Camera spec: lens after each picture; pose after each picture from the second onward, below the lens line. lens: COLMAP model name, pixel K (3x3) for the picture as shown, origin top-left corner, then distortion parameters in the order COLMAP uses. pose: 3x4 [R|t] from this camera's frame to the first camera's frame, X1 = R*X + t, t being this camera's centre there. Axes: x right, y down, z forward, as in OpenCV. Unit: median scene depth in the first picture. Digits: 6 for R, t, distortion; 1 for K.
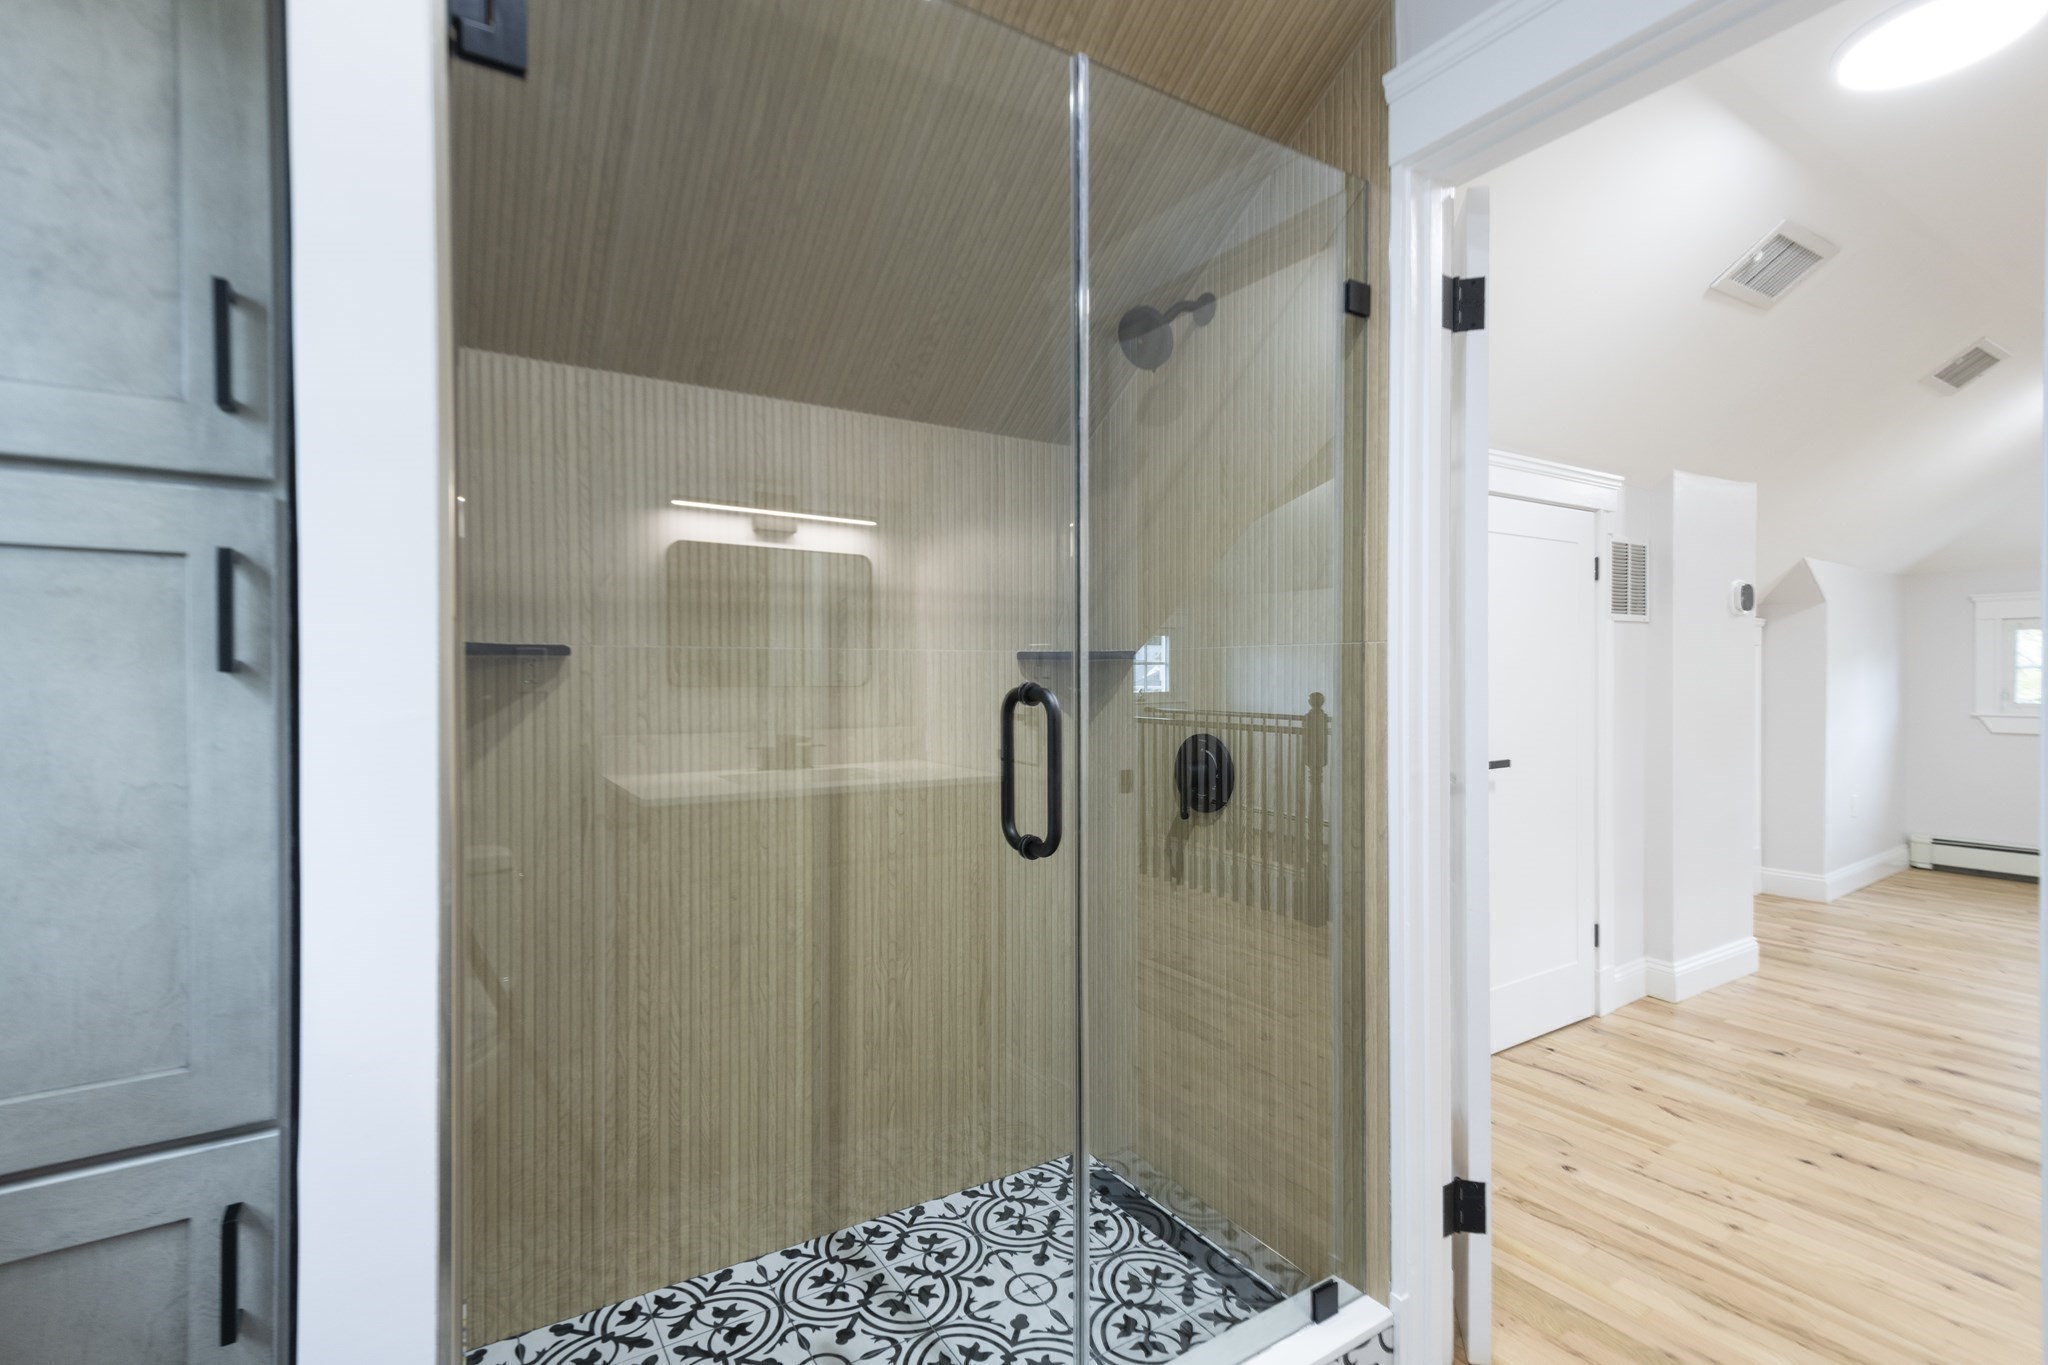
lens RADIAL K [[943.2, 0, 1024.0], [0, 943.2, 682.5], [0, 0, 1]] dist [-0.001688, -0.000311]
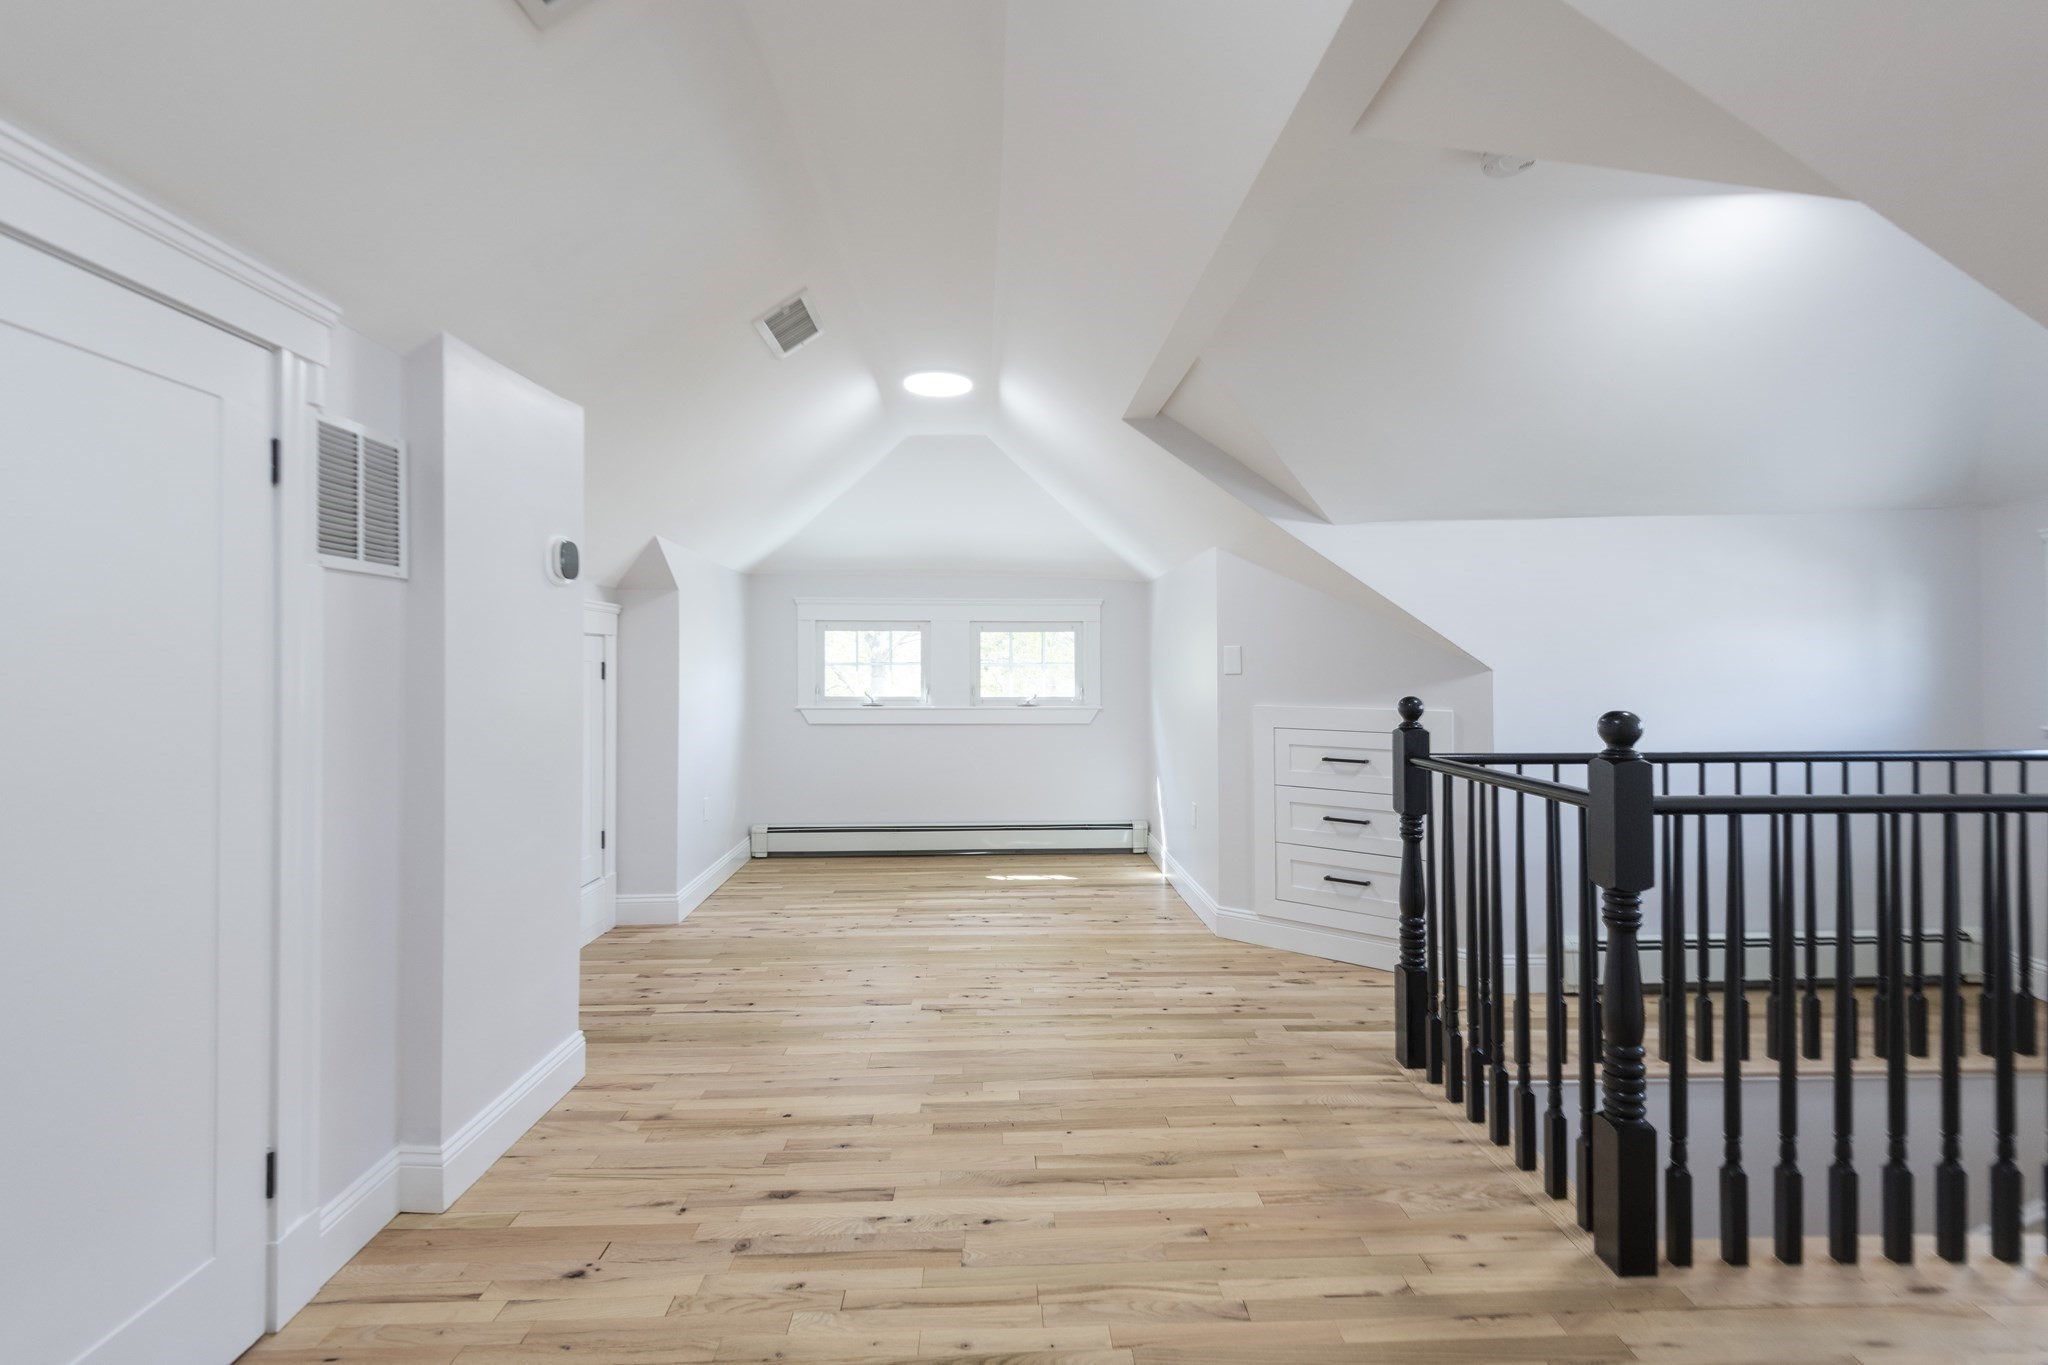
lens RADIAL K [[929.6, 0, 1025.8], [0, 929.6, 662.2], [0, 0, 1]] dist [0.002763, -0.001118]
pose [[0.509492, 0.010901, 0.860406, 0.368729], [0.008179, 0.999813, -0.017510, 0.002396], [-0.860437, 0.015959, 0.509308, 0.374737]]
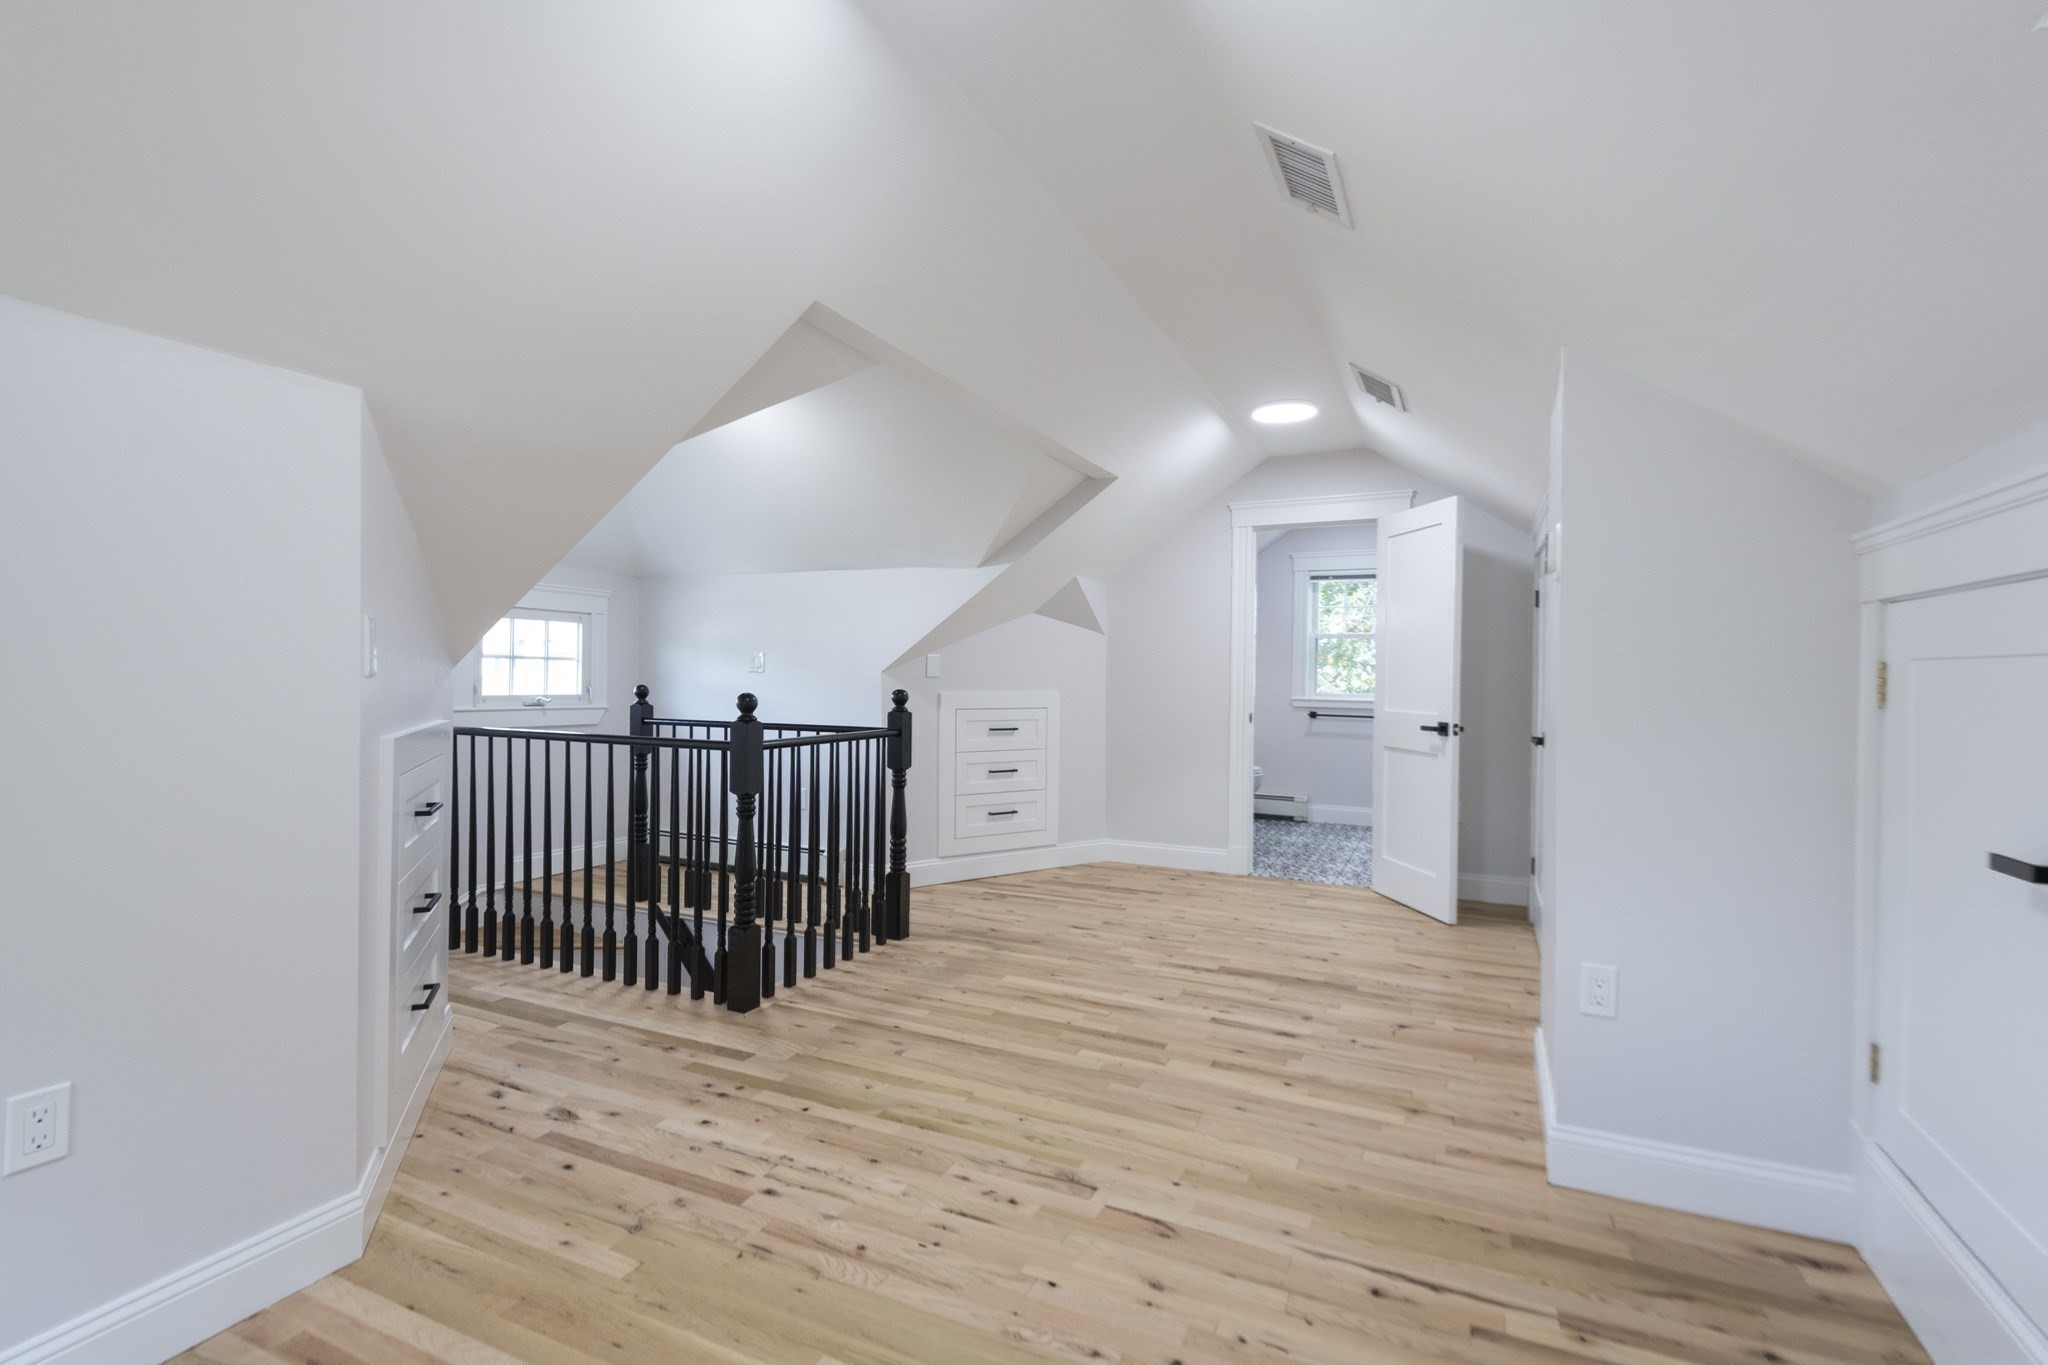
lens RADIAL K [[929.6, 0, 1025.8], [0, 929.6, 662.2], [0, 0, 1]] dist [0.002763, -0.001118]
pose [[-0.849558, -0.008310, -0.527429, 1.520777], [-0.012769, 0.999907, 0.004814, -0.017883], [0.527340, 0.010825, -0.849585, 1.469803]]
